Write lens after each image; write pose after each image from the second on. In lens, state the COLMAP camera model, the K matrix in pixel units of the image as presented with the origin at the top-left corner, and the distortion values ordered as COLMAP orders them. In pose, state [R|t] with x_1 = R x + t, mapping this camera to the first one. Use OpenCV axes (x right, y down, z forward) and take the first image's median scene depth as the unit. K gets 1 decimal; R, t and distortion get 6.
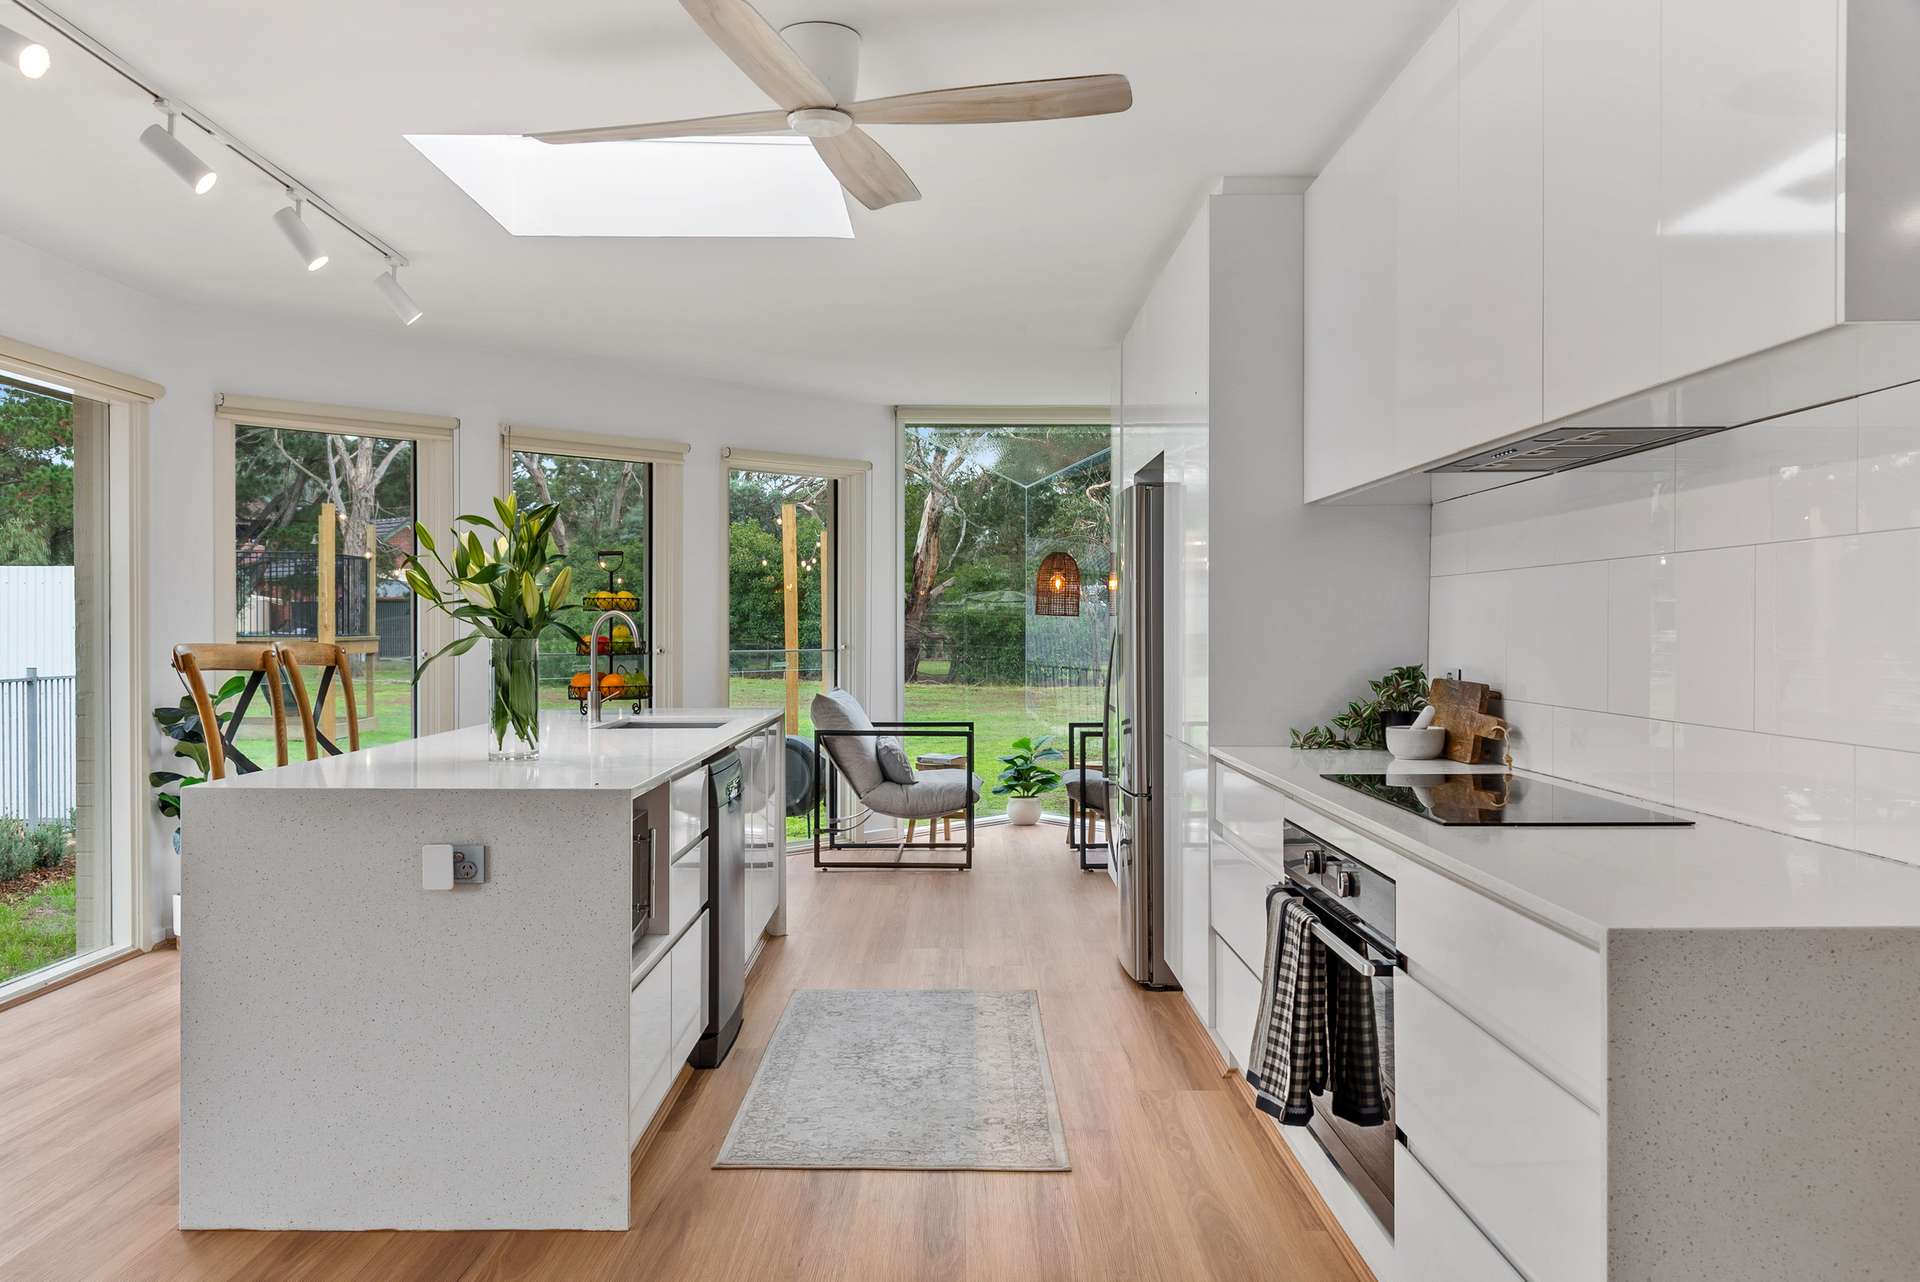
lens RADIAL K [[1686.7, 0, 969.5], [0, 1686.7, 644.1], [0, 0, 1]] dist [-0.000866, -0.012694]
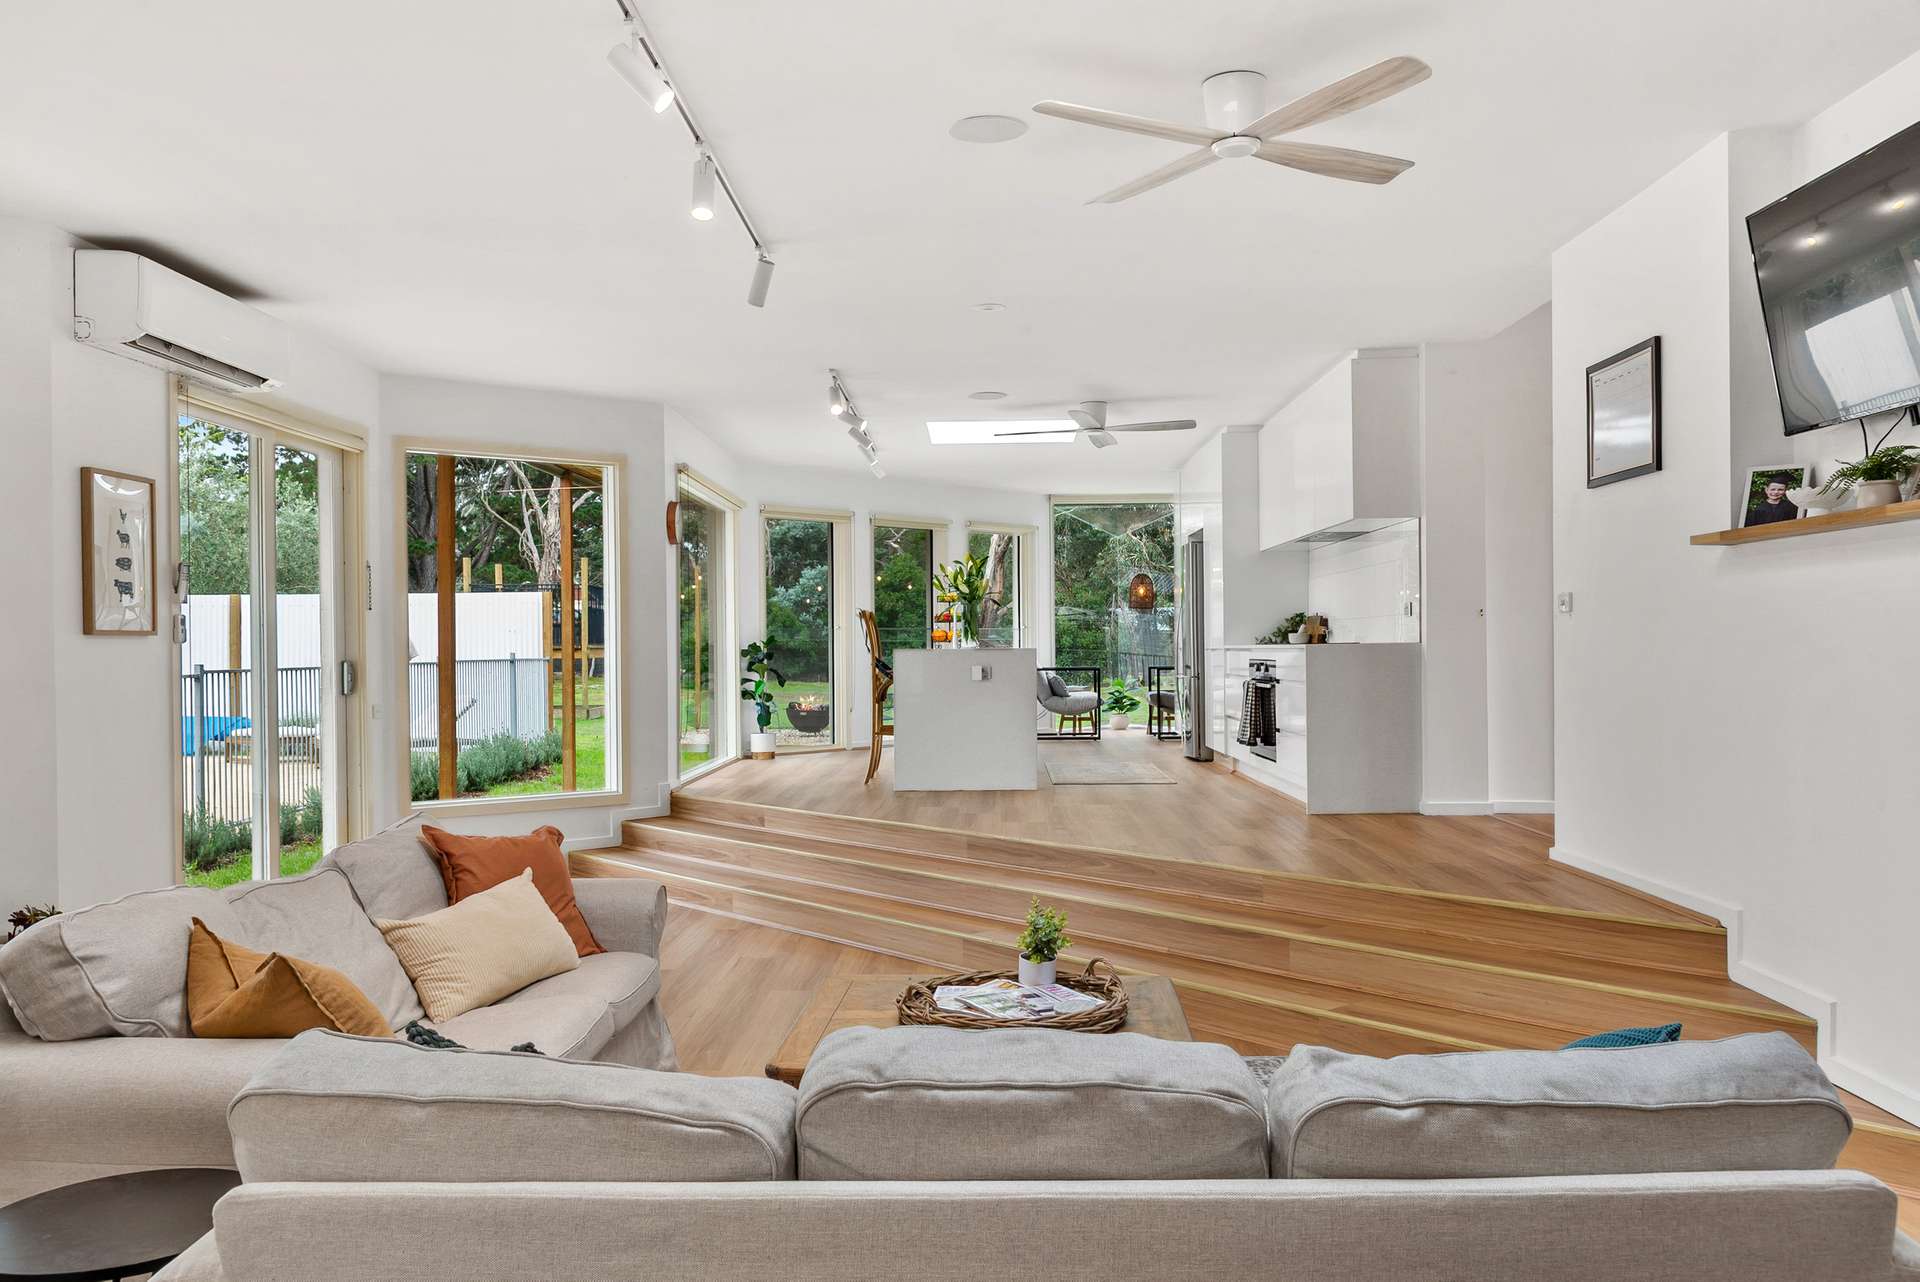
lens RADIAL K [[1601.7, 0, 952.8], [0, 1601.7, 652.3], [0, 0, 1]] dist [0.061132, 0.000351]
pose [[0.999535, -0.011076, -0.028425, -0.200141], [0.010765, 0.999880, -0.011102, 0.091940], [0.028544, 0.010791, 0.999534, -1.449935]]
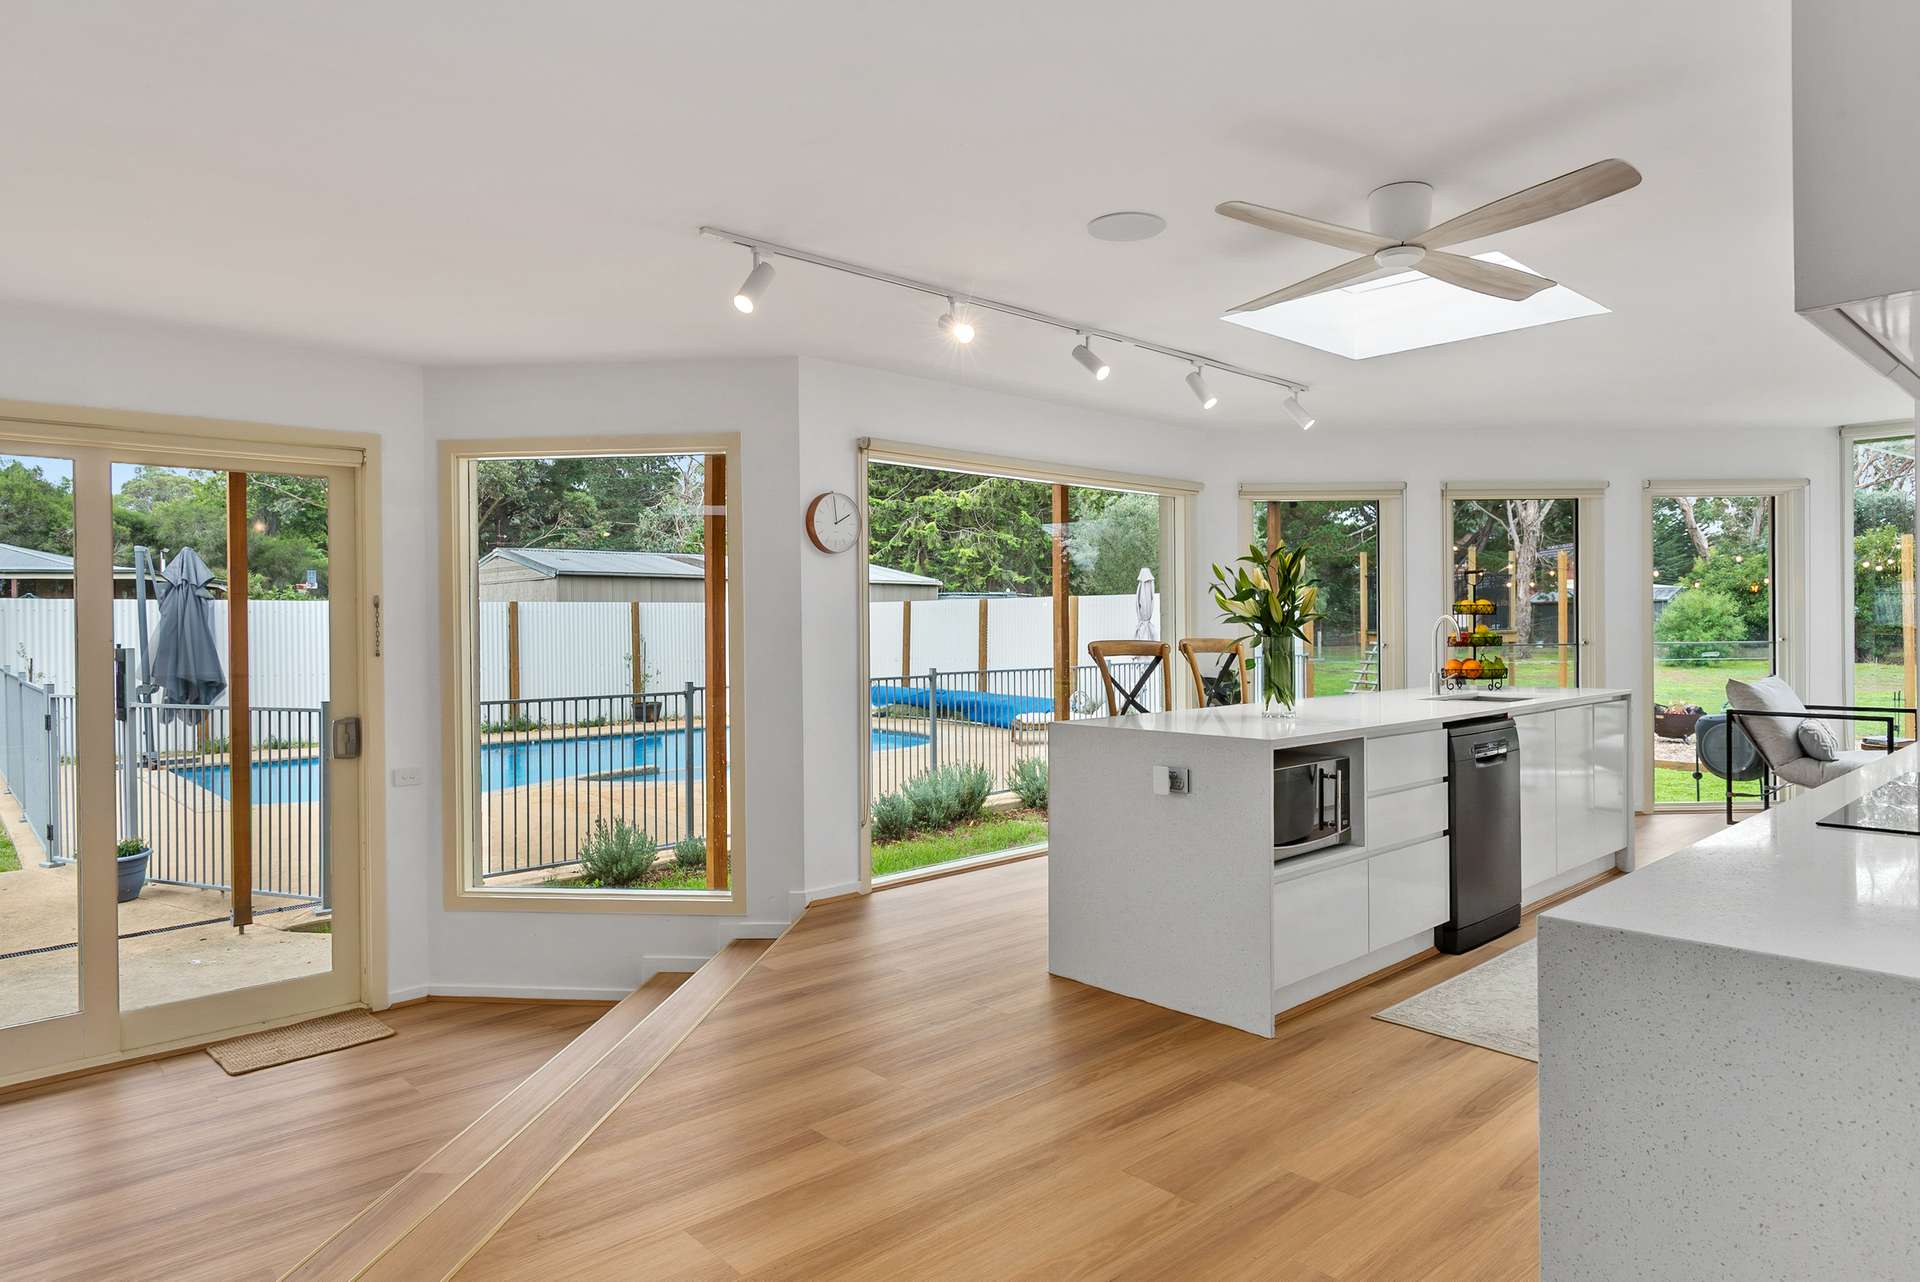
lens RADIAL K [[1149.8, 0, 960.9], [0, 1149.8, 629.3], [0, 0, 1]] dist [-0.000454, 0.000089]
pose [[0.666385, -0.005079, -0.745591, 0.272965], [0.001618, 0.999984, -0.005366, -0.004311], [0.745606, 0.002370, 0.666382, 0.093005]]
